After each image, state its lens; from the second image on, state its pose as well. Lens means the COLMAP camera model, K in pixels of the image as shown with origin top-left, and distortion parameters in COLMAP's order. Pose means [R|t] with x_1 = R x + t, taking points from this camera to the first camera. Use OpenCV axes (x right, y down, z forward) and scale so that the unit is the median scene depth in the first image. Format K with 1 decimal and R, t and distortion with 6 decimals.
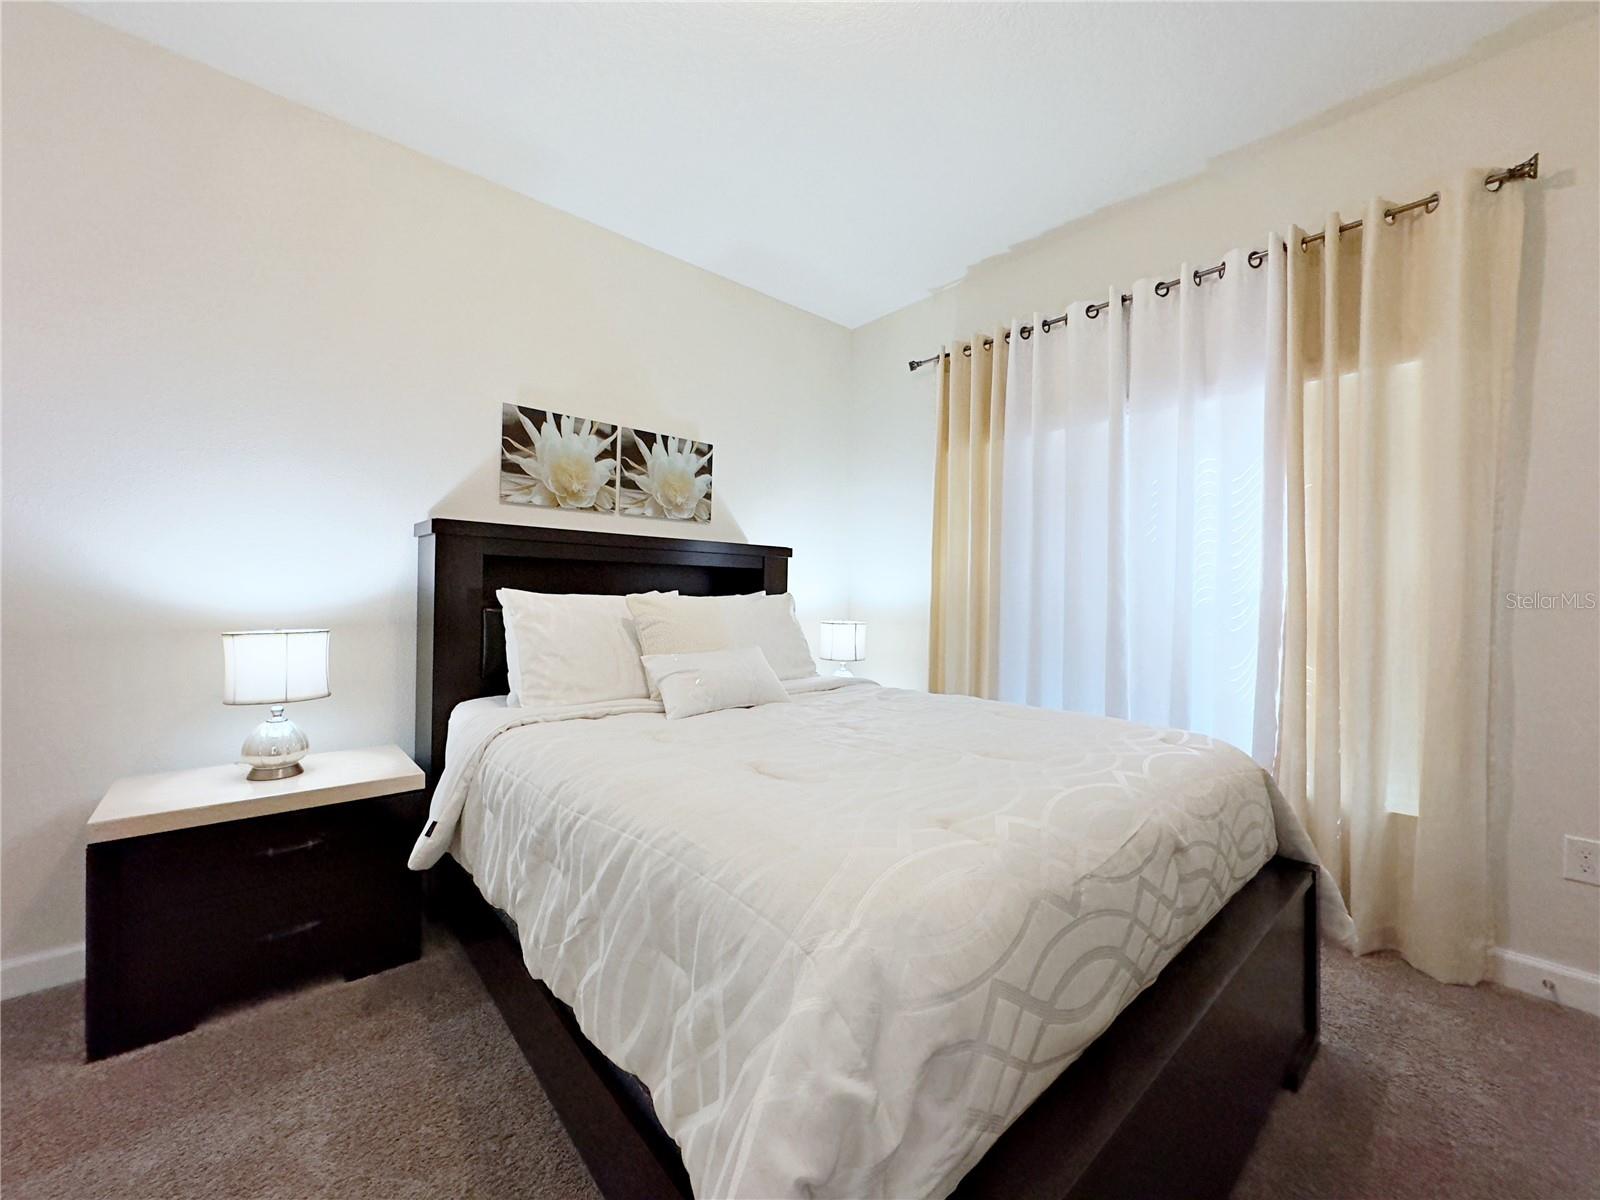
lens RADIAL K [[635.9, 0, 799.1], [0, 635.9, 600.5], [0, 0, 1]] dist [-0.003976, 0.000535]
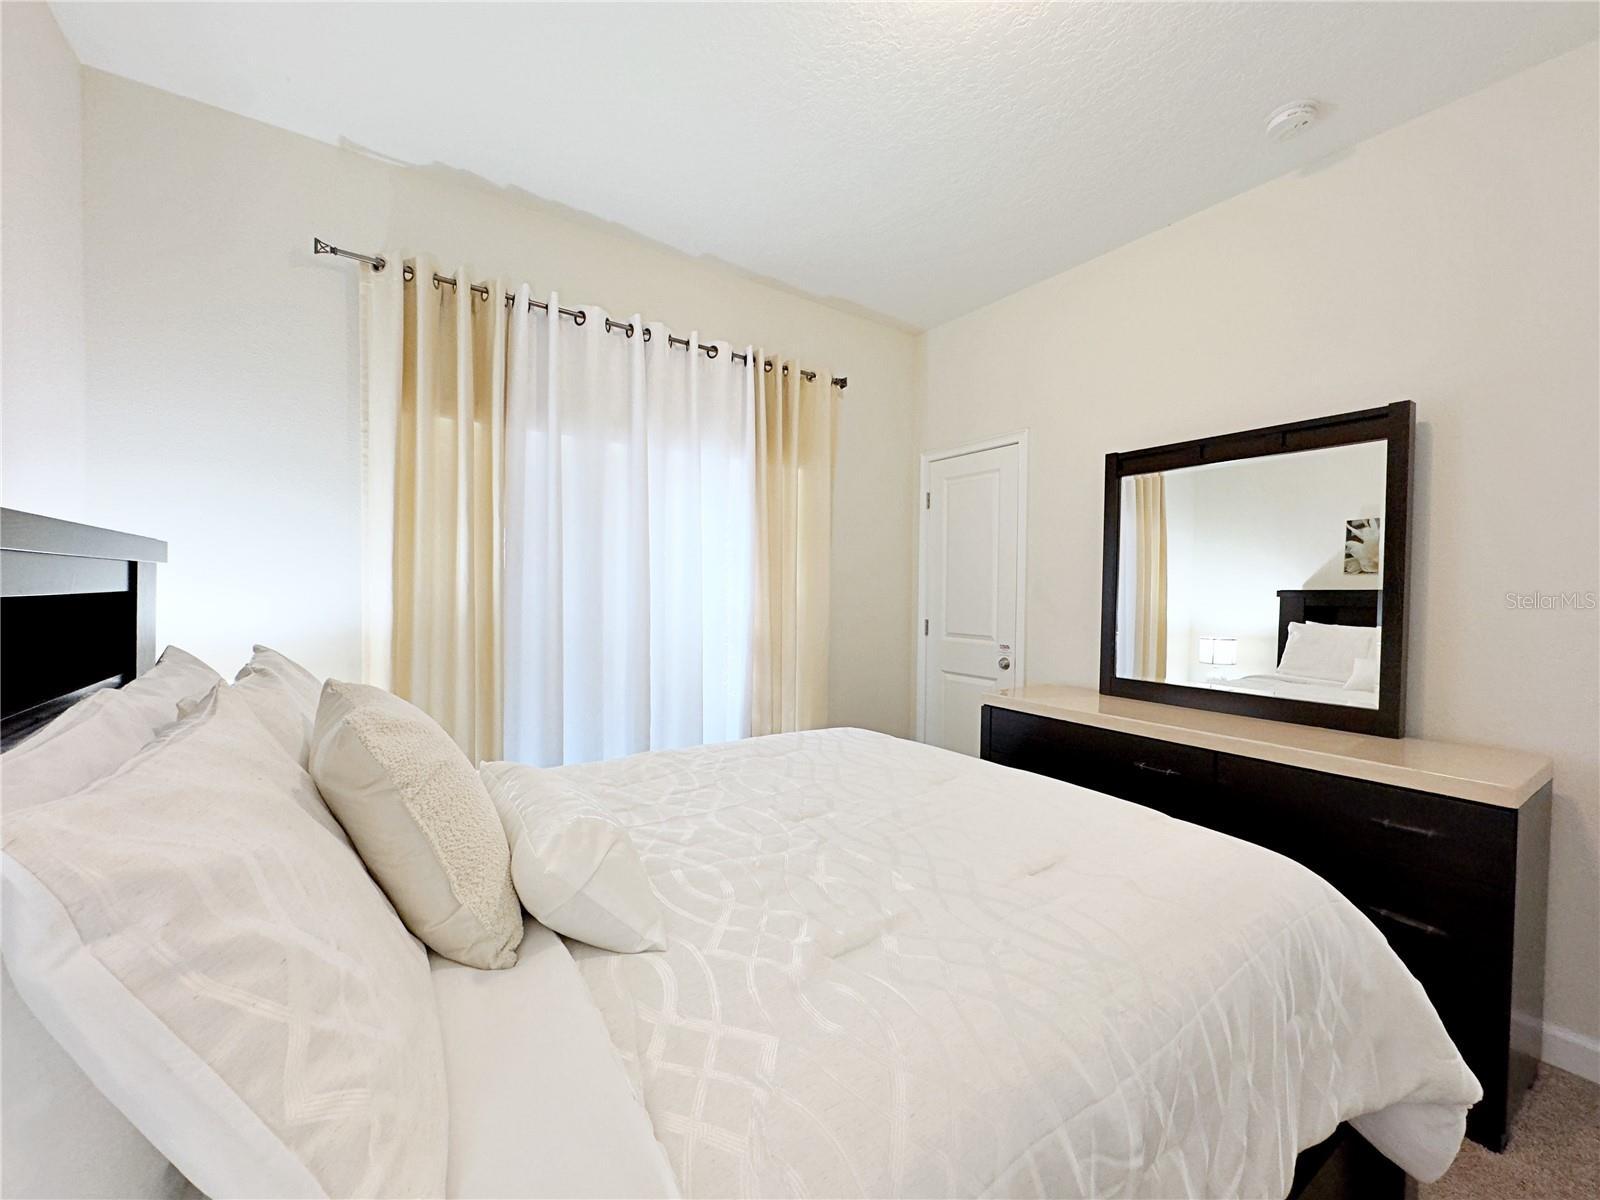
lens RADIAL K [[590.5, 0, 800.0], [0, 590.5, 600.0], [0, 0, 1]] dist [0.010940, 0.000082]
pose [[0.109002, -0.033711, 0.993470, -0.236528], [0.019641, 0.999303, 0.031754, -0.029583], [-0.993847, 0.016052, 0.109588, 0.336512]]
